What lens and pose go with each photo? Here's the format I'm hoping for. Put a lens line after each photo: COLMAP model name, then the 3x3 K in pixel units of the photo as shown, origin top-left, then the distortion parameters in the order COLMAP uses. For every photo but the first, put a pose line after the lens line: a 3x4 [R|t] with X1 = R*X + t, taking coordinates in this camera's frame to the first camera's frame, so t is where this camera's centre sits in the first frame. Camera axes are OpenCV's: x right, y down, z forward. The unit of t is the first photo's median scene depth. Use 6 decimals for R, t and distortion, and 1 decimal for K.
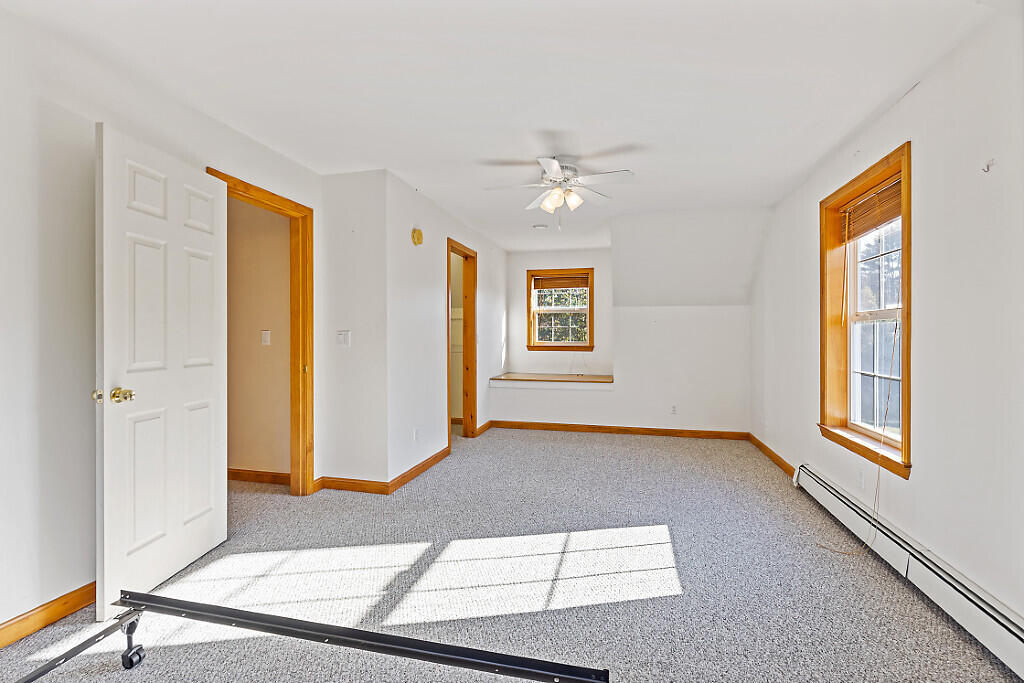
lens RADIAL K [[461.7, 0, 512.0], [0, 461.7, 341.5], [0, 0, 1]] dist [0.003005, -0.000384]
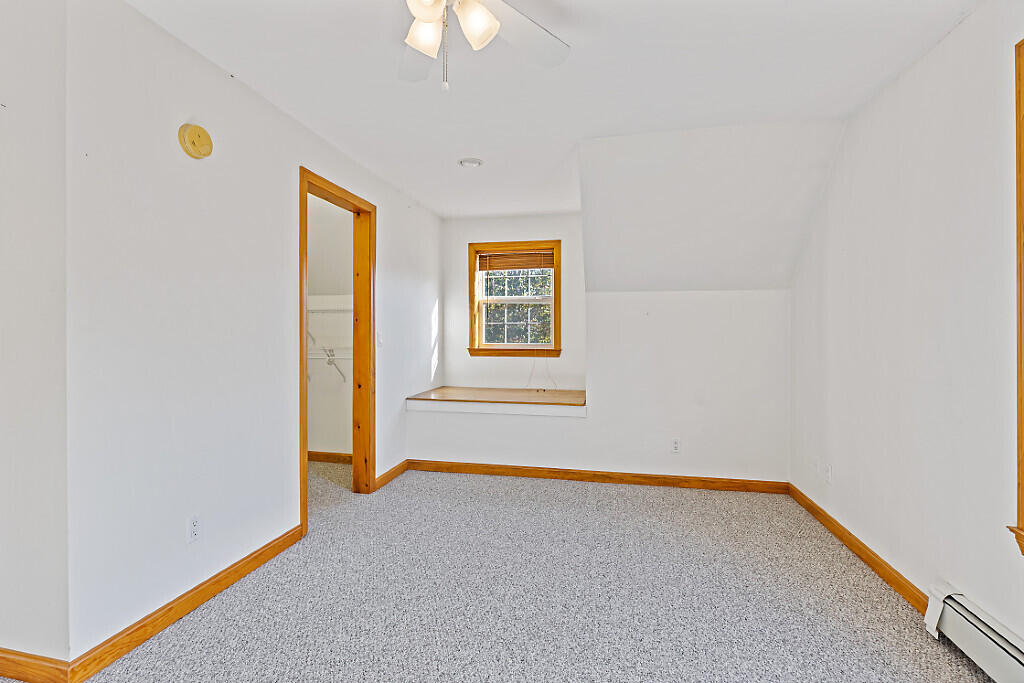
lens RADIAL K [[461.7, 0, 512.0], [0, 461.7, 341.5], [0, 0, 1]] dist [0.003005, -0.000384]
pose [[0.999391, 0.001853, 0.034857, 0.079824], [-0.001893, 0.999998, 0.001131, -0.003563], [-0.034854, -0.001196, 0.999392, 0.299505]]
